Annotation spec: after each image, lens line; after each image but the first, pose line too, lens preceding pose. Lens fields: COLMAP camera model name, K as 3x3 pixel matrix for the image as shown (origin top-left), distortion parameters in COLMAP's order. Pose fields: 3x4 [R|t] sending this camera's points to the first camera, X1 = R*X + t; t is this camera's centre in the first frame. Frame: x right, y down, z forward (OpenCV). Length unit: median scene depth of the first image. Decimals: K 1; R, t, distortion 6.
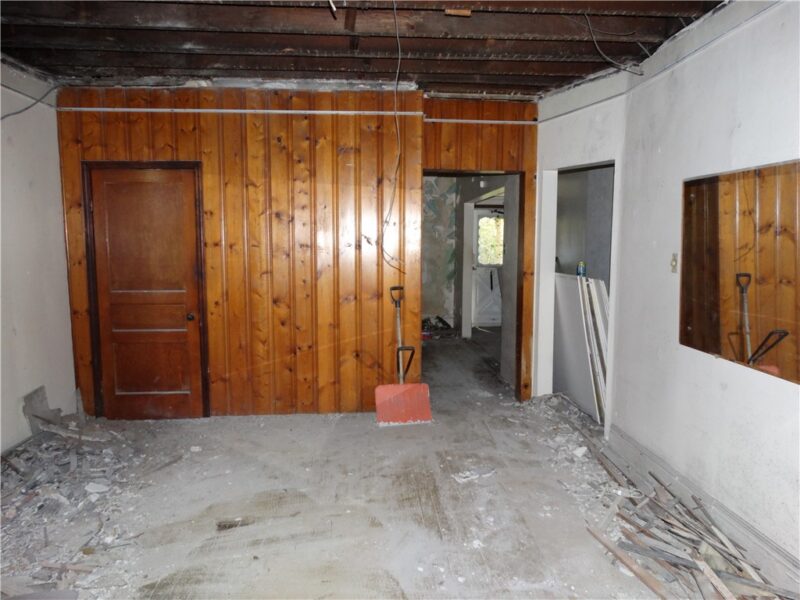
lens RADIAL K [[562.1, 0, 400.5], [0, 562.1, 298.9], [0, 0, 1]] dist [0.000209, 0.000064]
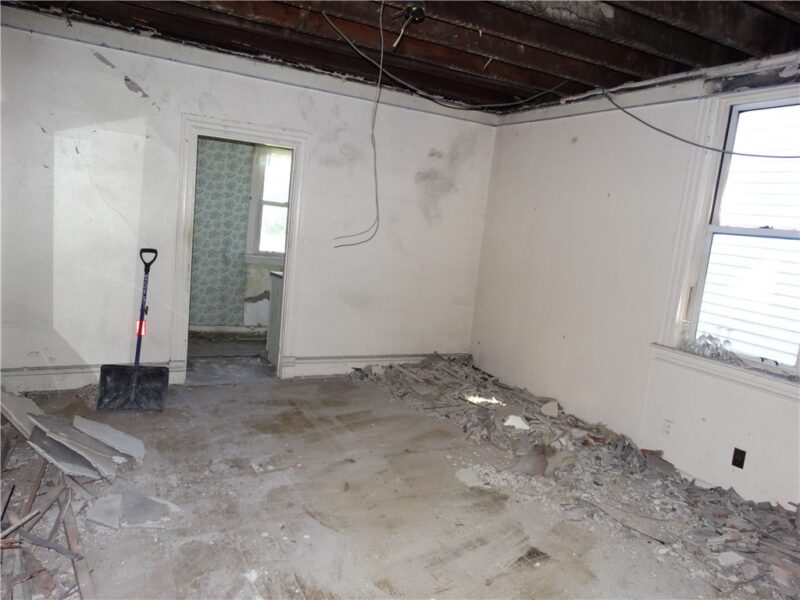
lens RADIAL K [[562.1, 0, 400.0], [0, 562.1, 298.7], [0, 0, 1]] dist [0.000209, 0.000064]
pose [[-0.906801, -0.020042, -0.421082, 0.294099], [-0.133975, 0.960784, 0.242784, -0.193112], [0.399703, 0.276571, -0.873925, 1.686157]]
